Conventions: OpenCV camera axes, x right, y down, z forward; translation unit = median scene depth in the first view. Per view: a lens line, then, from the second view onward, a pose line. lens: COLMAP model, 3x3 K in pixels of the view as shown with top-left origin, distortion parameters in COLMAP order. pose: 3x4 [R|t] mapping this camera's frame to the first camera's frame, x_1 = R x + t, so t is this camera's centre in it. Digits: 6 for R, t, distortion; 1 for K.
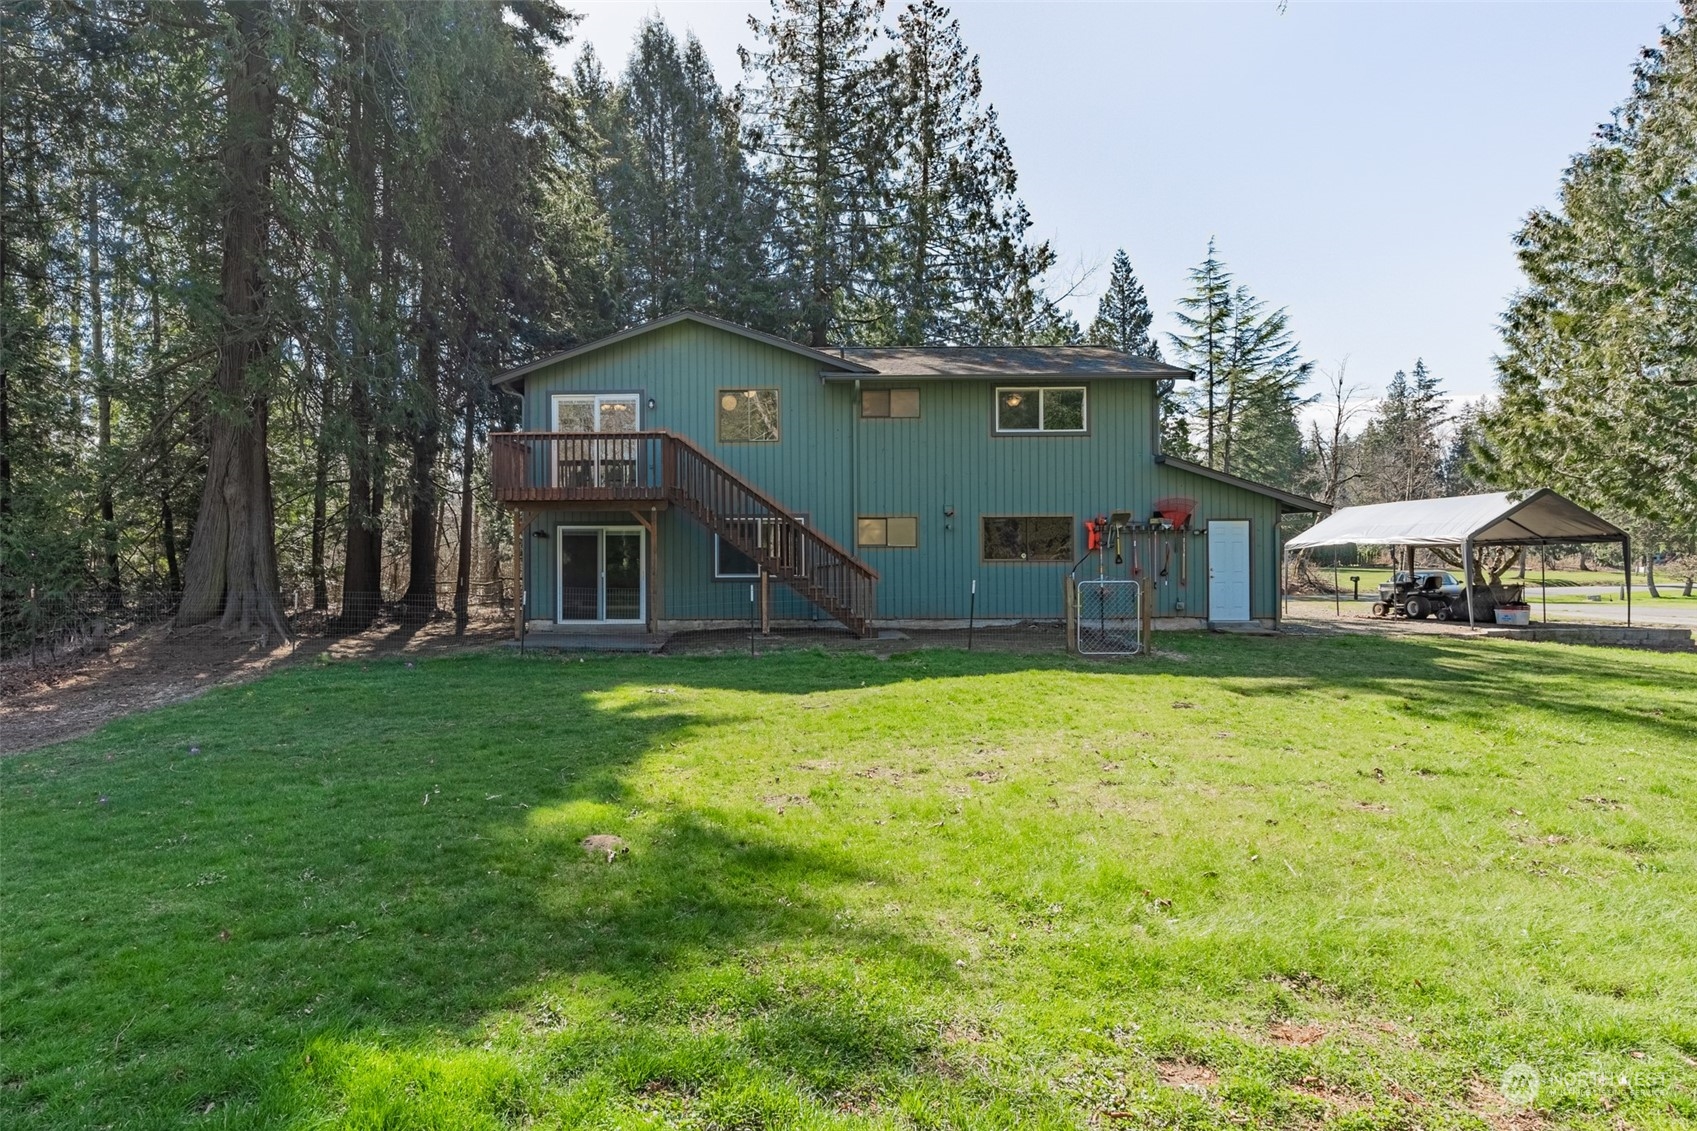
lens RADIAL K [[784.0, 0, 845.2], [0, 784.0, 567.0], [0, 0, 1]] dist [-0.000594, 0.003358]
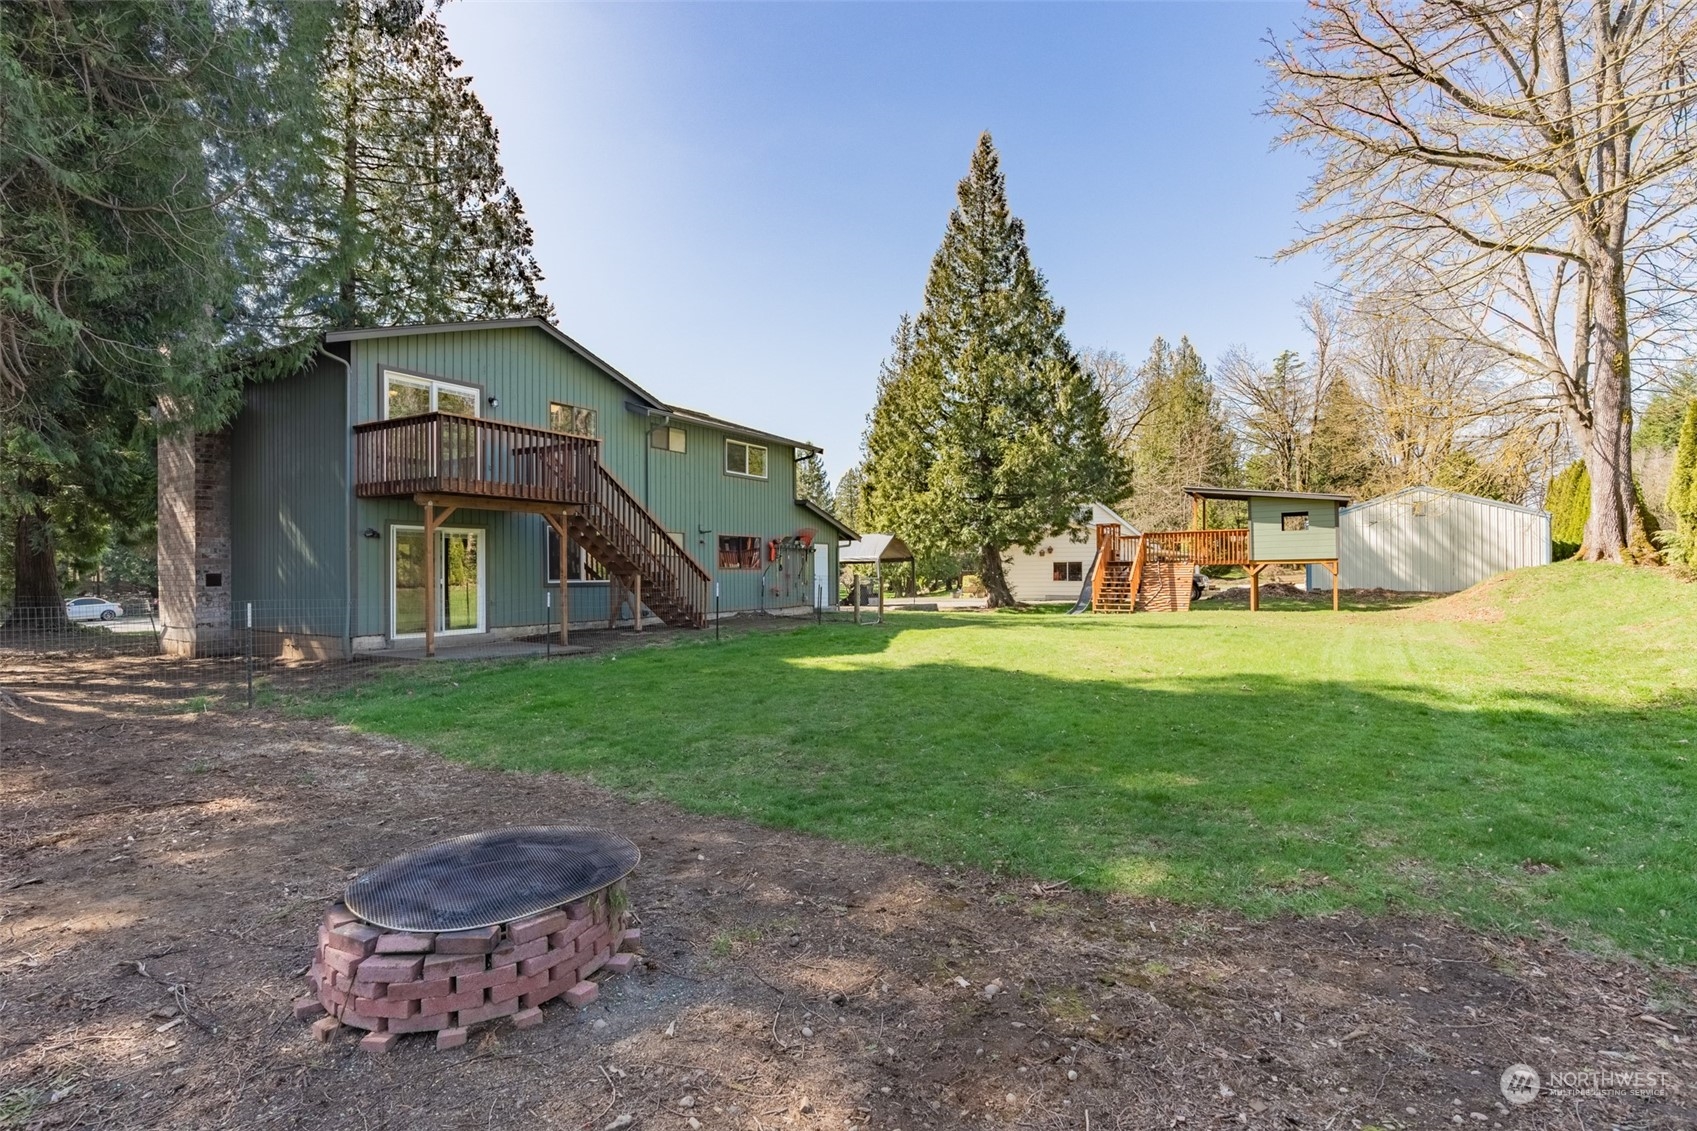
lens RADIAL K [[784.0, 0, 845.2], [0, 784.0, 567.0], [0, 0, 1]] dist [-0.000594, 0.003358]
pose [[0.509254, 0.006330, 0.860593, -0.857744], [0.000216, 0.999972, -0.007483, -0.000151], [-0.860616, 0.003996, 0.509238, 0.139839]]
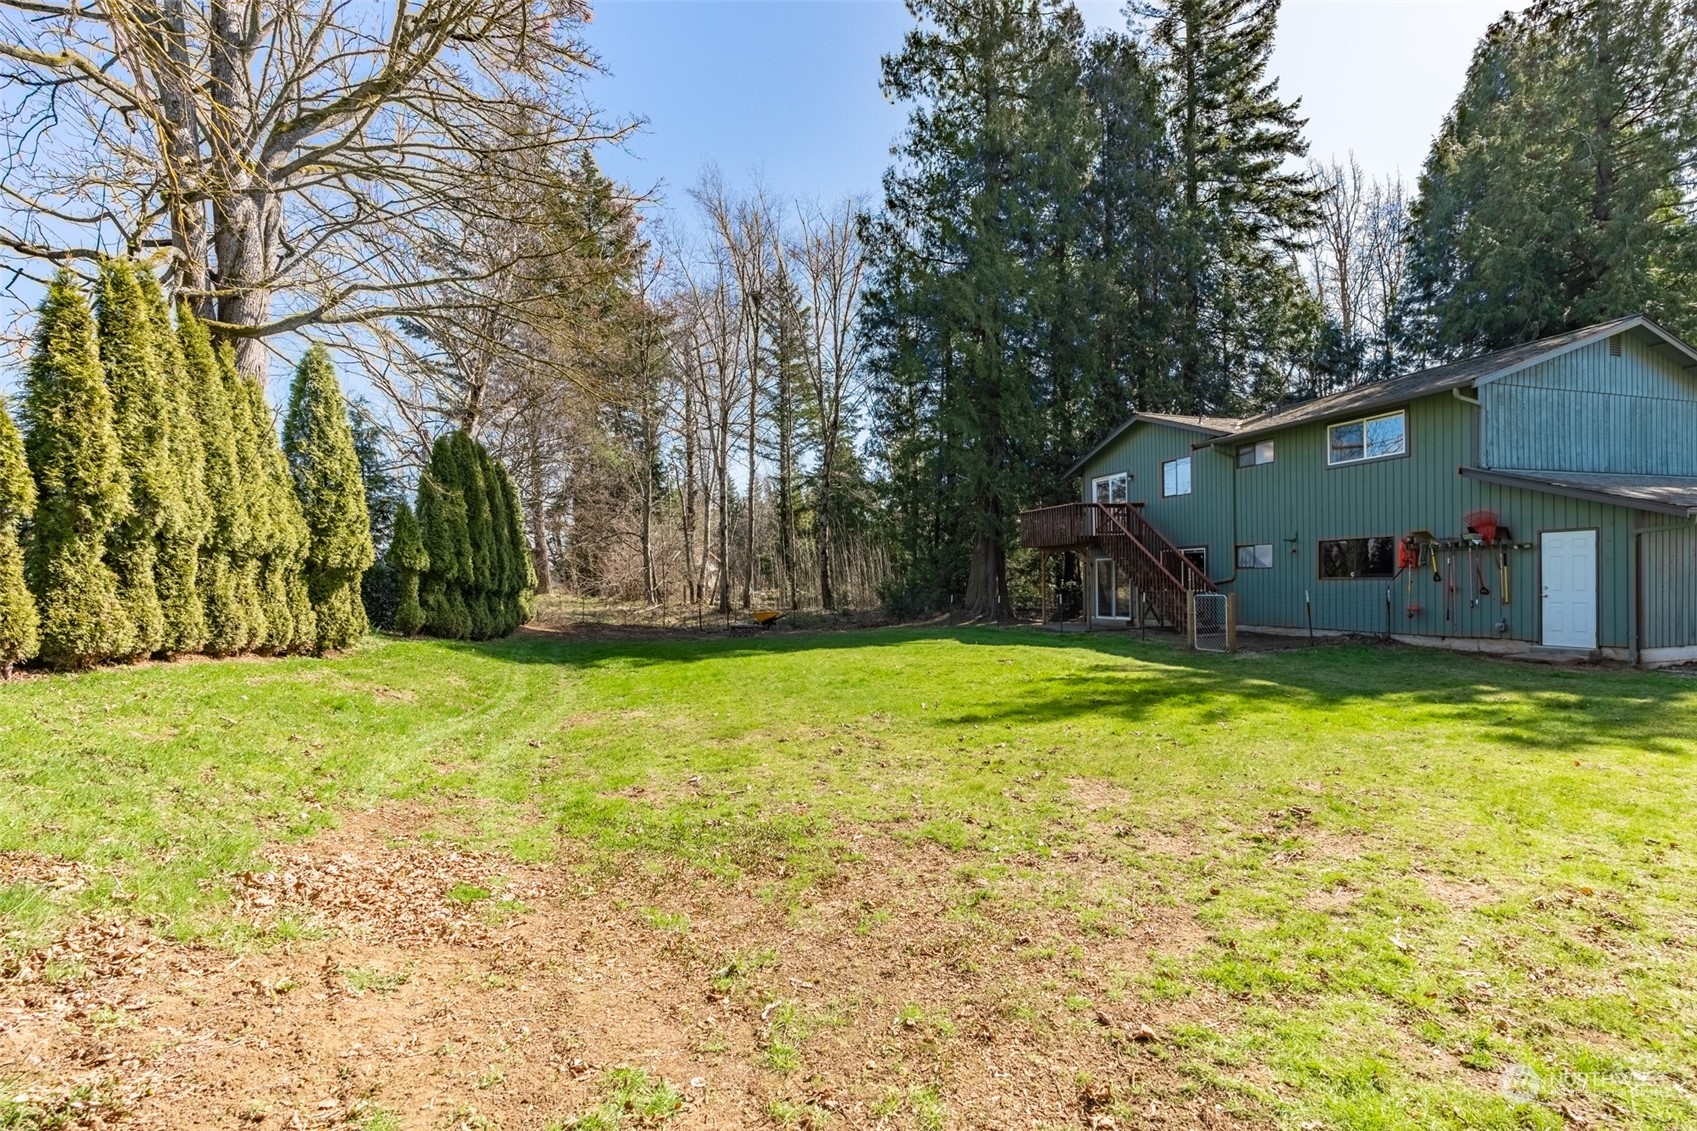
lens RADIAL K [[784.0, 0, 845.2], [0, 784.0, 567.0], [0, 0, 1]] dist [-0.000594, 0.003358]
pose [[0.342787, -0.016729, -0.939264, 1.025544], [-0.004949, 0.999795, -0.019613, 0.000824], [0.939400, 0.011371, 0.342634, -0.055002]]
